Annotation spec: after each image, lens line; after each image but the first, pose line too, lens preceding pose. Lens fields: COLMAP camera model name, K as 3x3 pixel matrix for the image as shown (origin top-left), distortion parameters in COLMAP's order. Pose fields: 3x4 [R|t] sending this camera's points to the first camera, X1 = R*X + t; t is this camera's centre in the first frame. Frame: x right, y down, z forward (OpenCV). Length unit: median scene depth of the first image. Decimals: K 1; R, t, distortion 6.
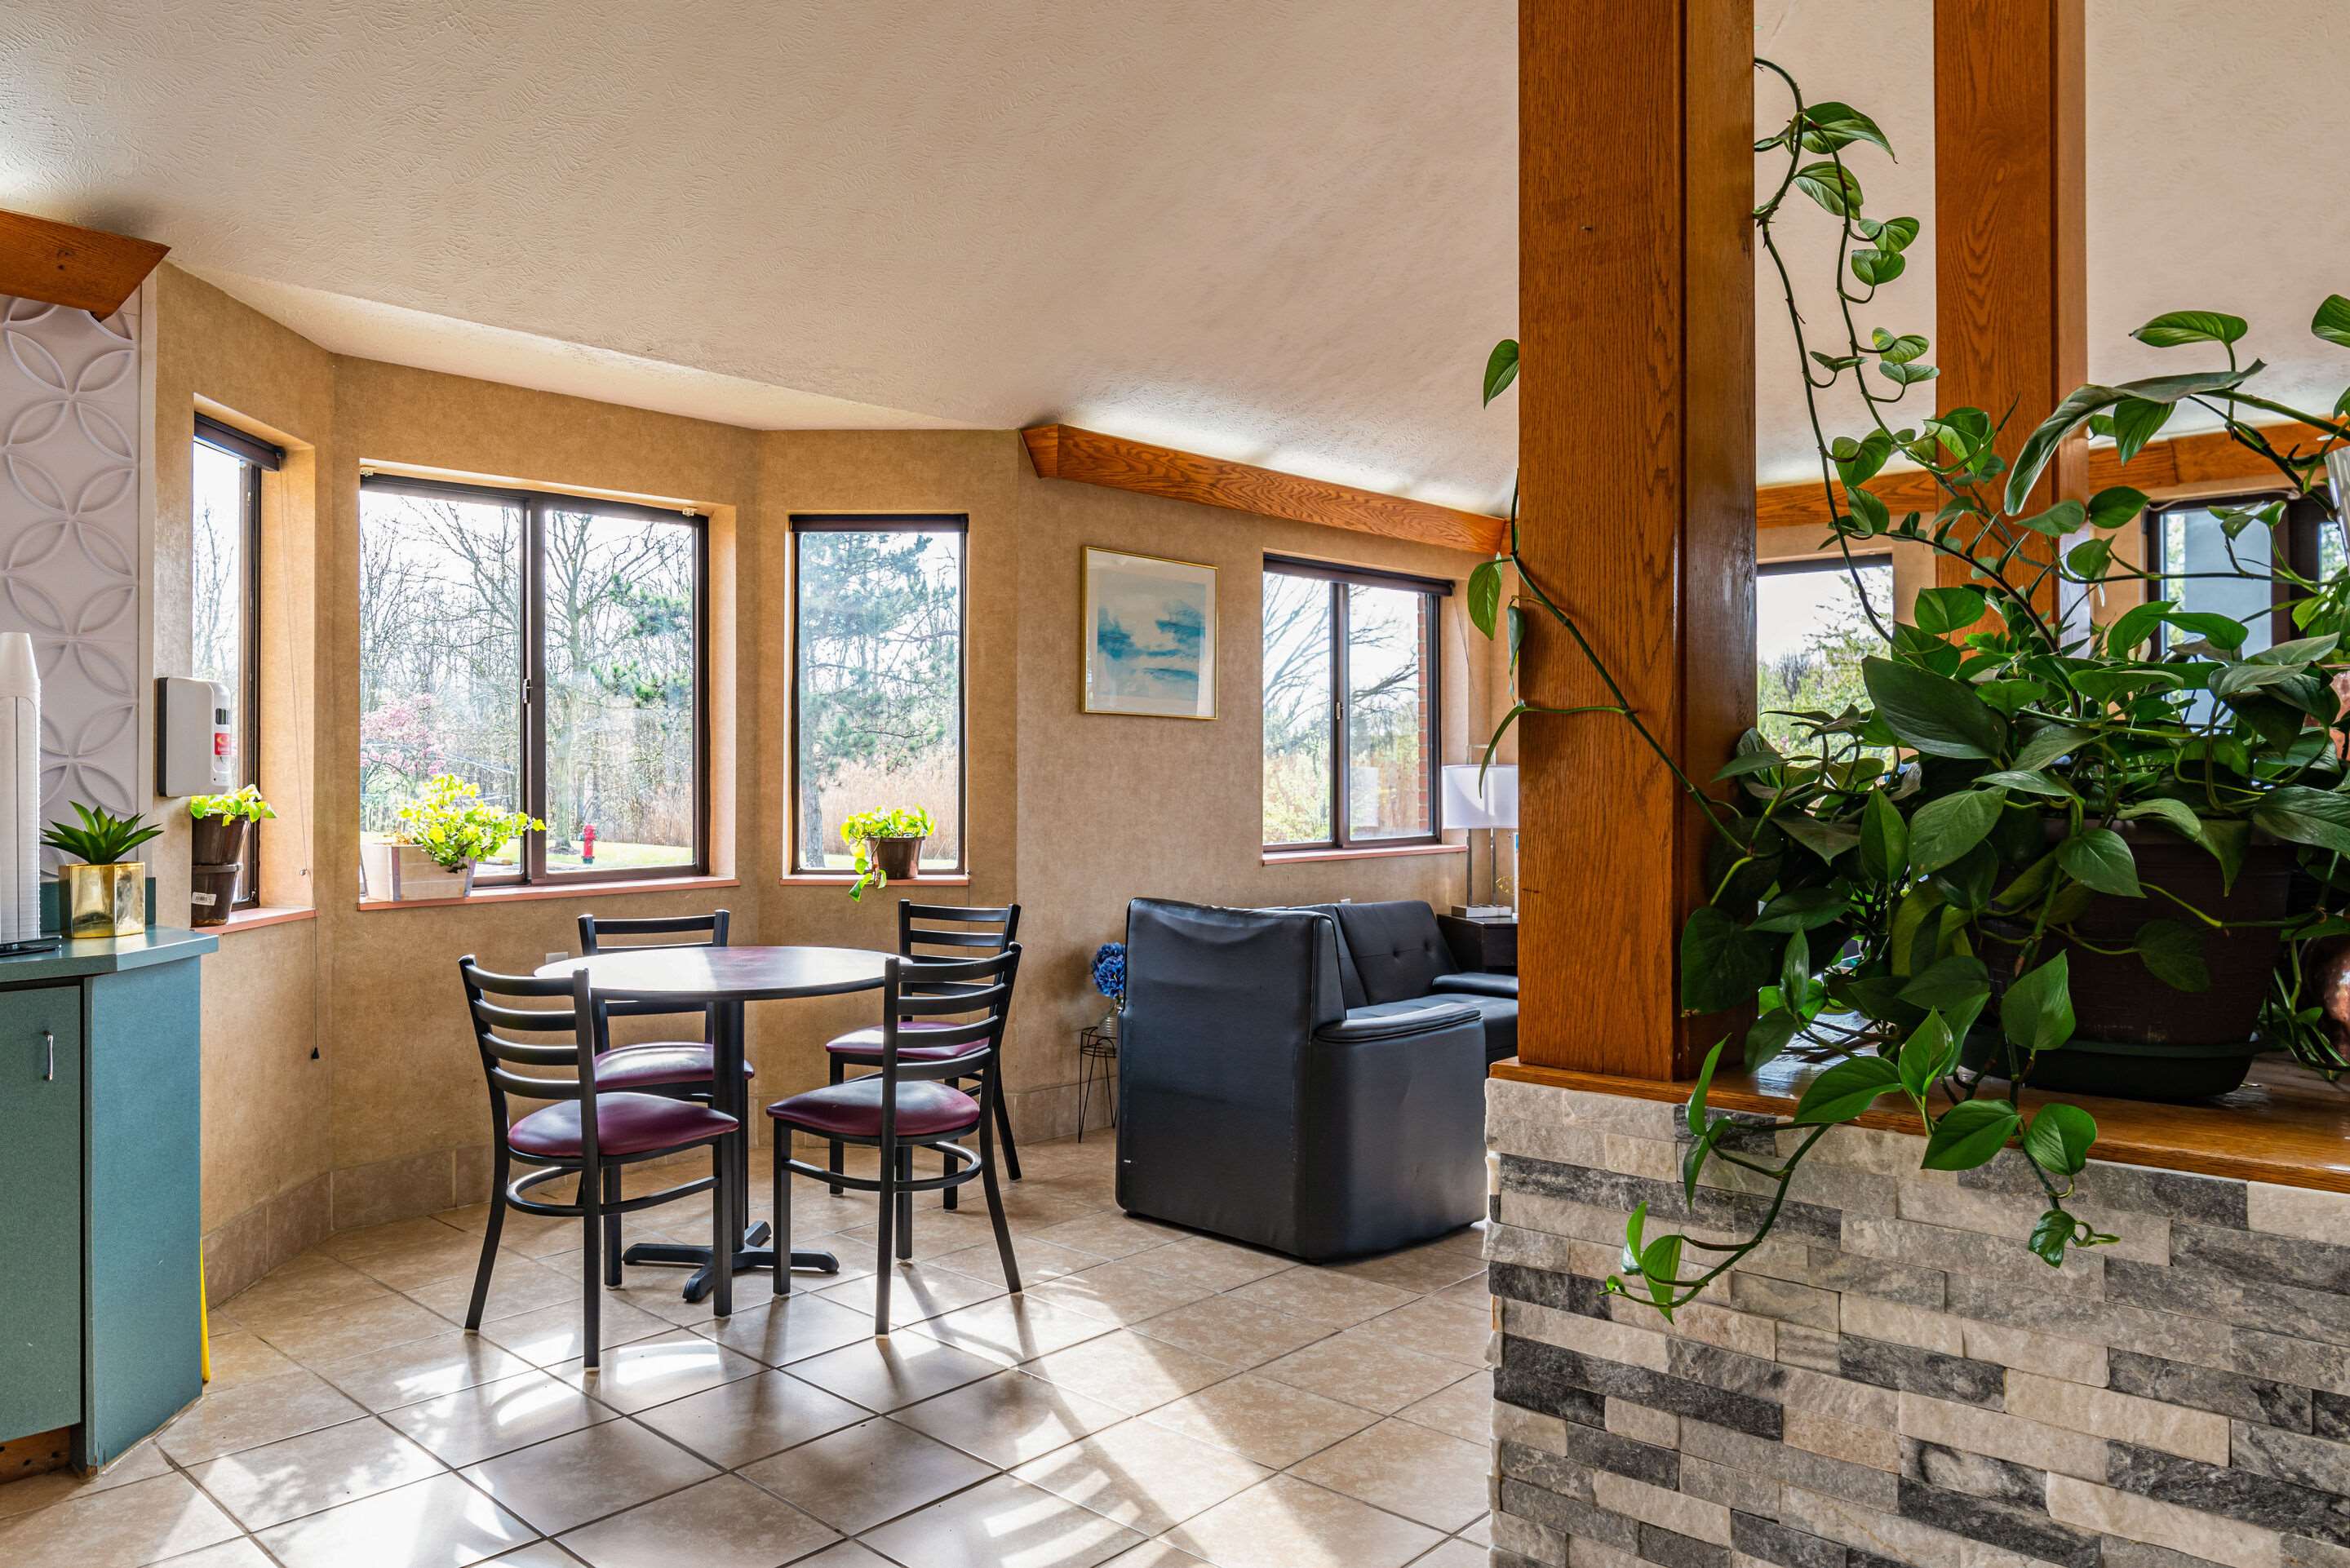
lens RADIAL K [[1529.8, 0, 1165.1], [0, 1529.8, 759.4], [0, 0, 1]] dist [0.002839, -0.003237]
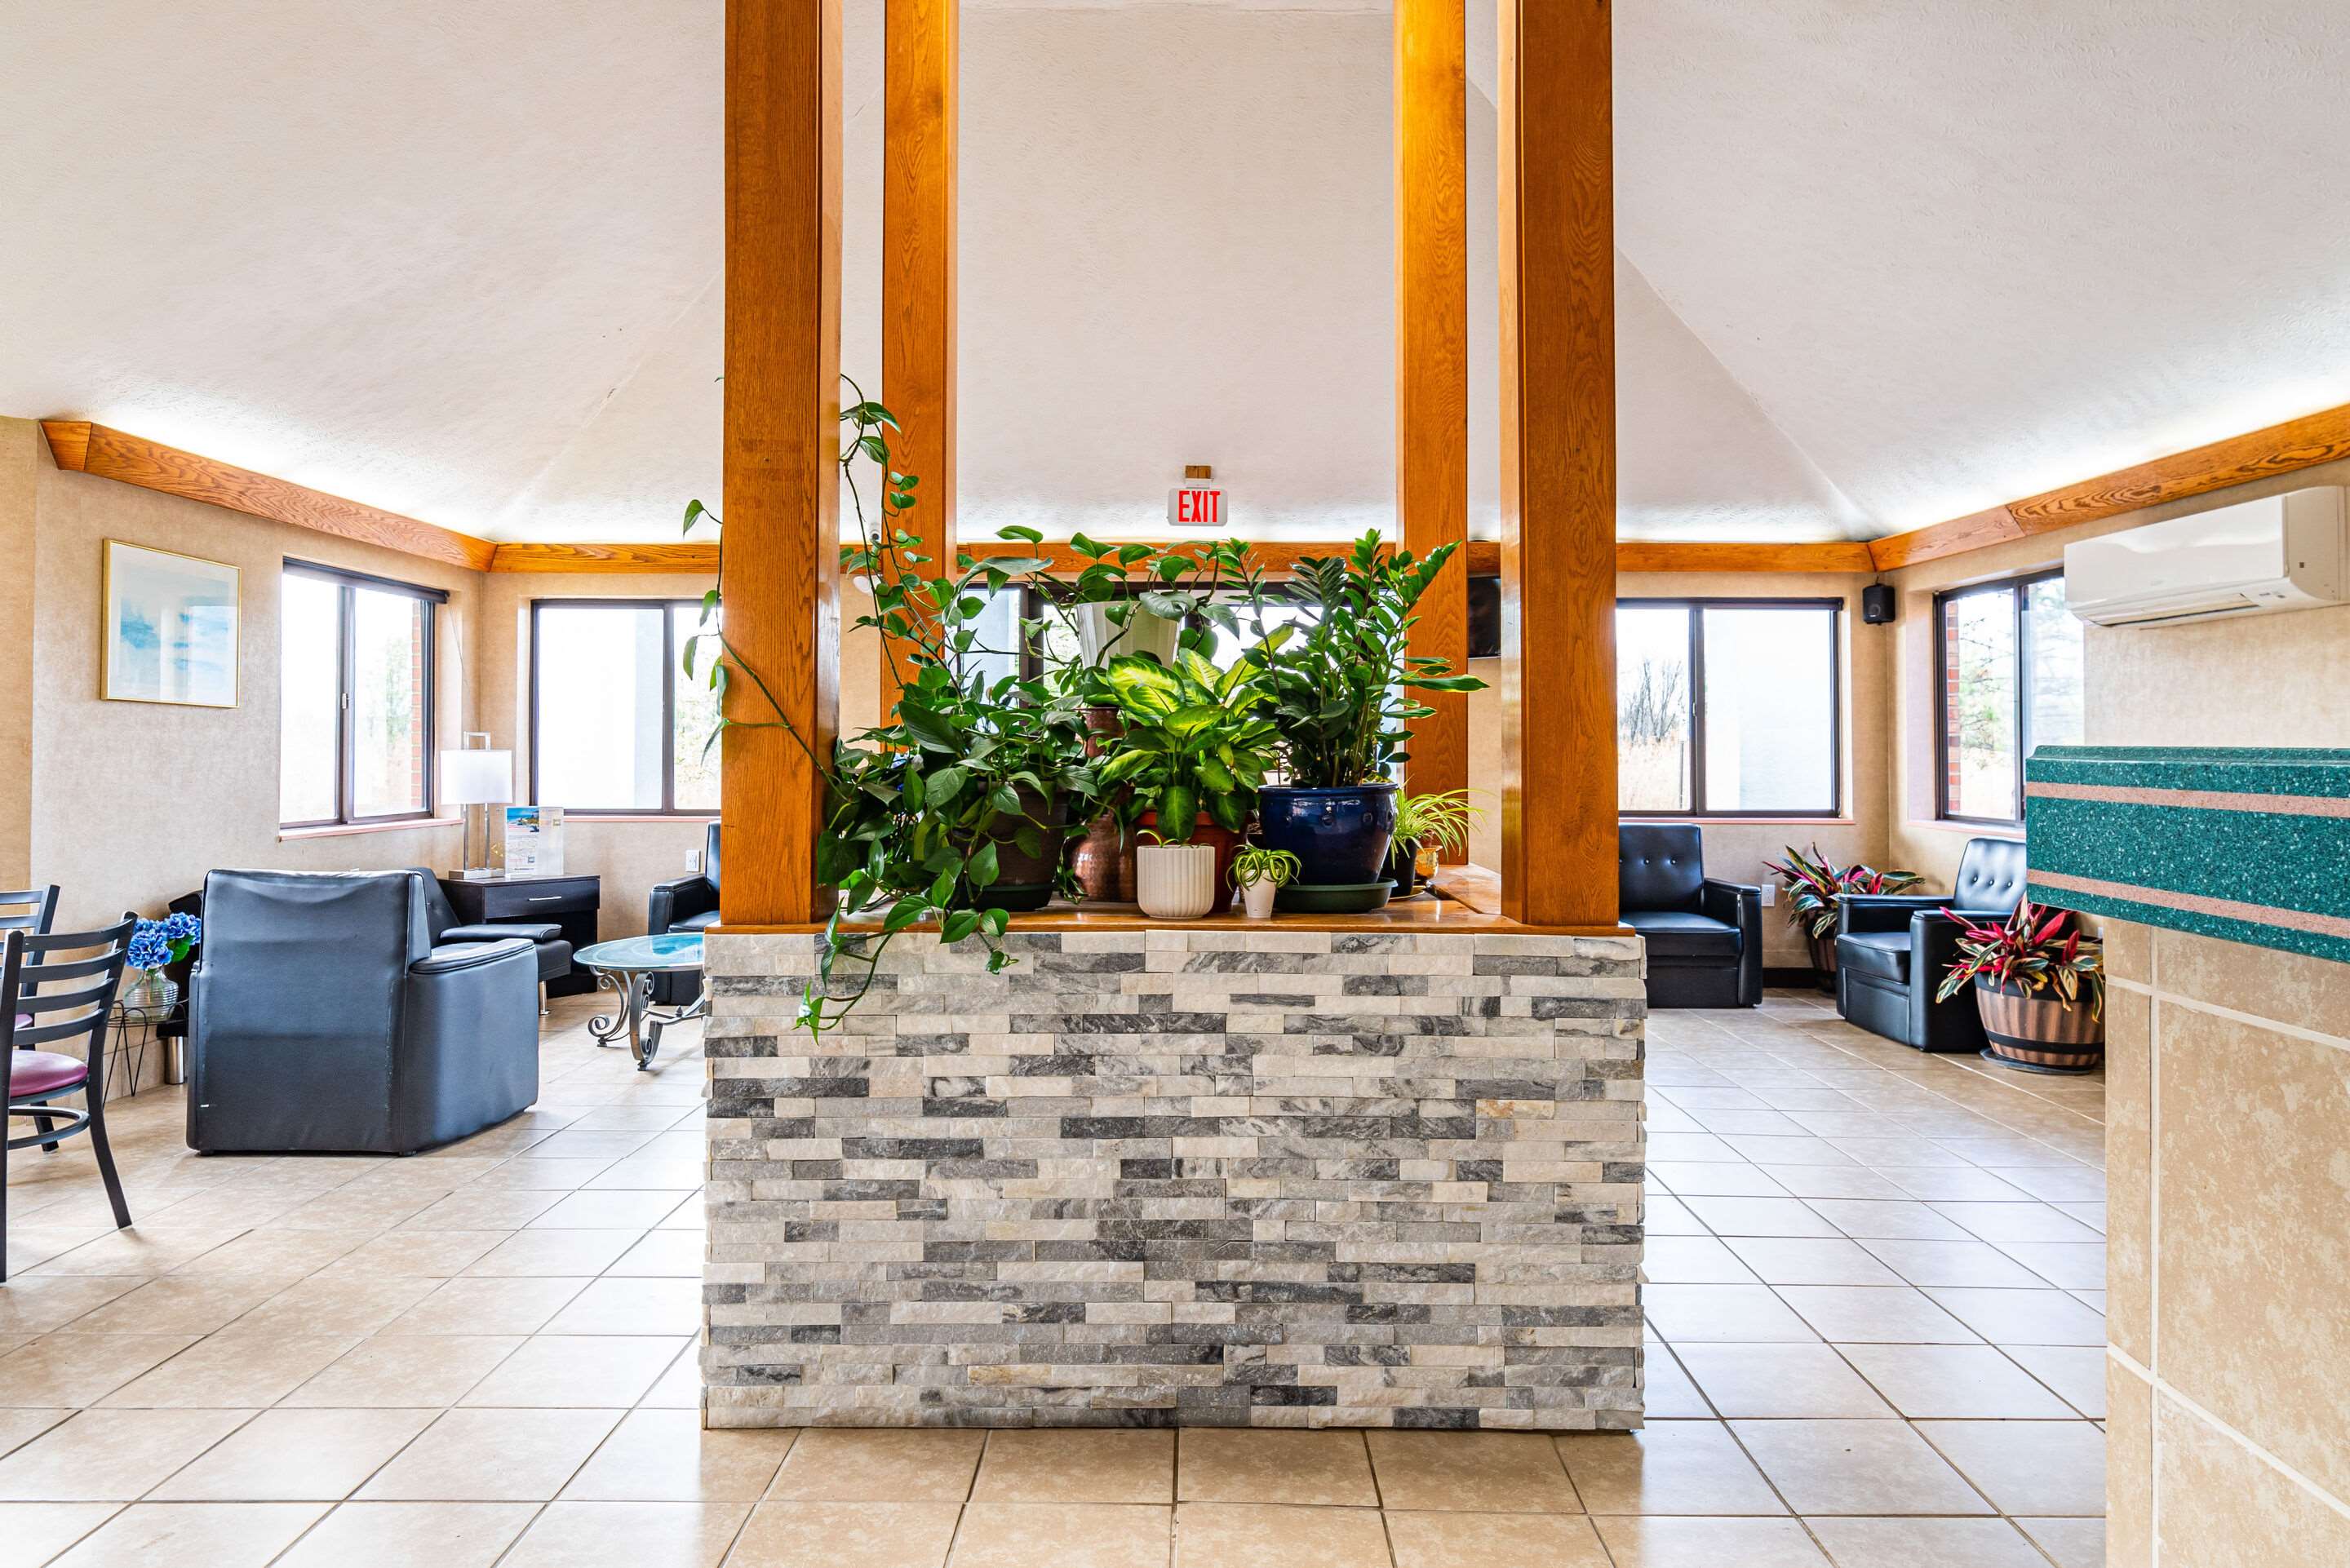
lens RADIAL K [[1475.6, 0, 1167.2], [0, 1475.6, 745.4], [0, 0, 1]] dist [0.002796, 0.001814]
pose [[0.729159, 0.004693, 0.684328, -0.567700], [-0.006725, 0.999977, 0.000308, -0.011703], [-0.684311, -0.004827, 0.729174, -0.597203]]
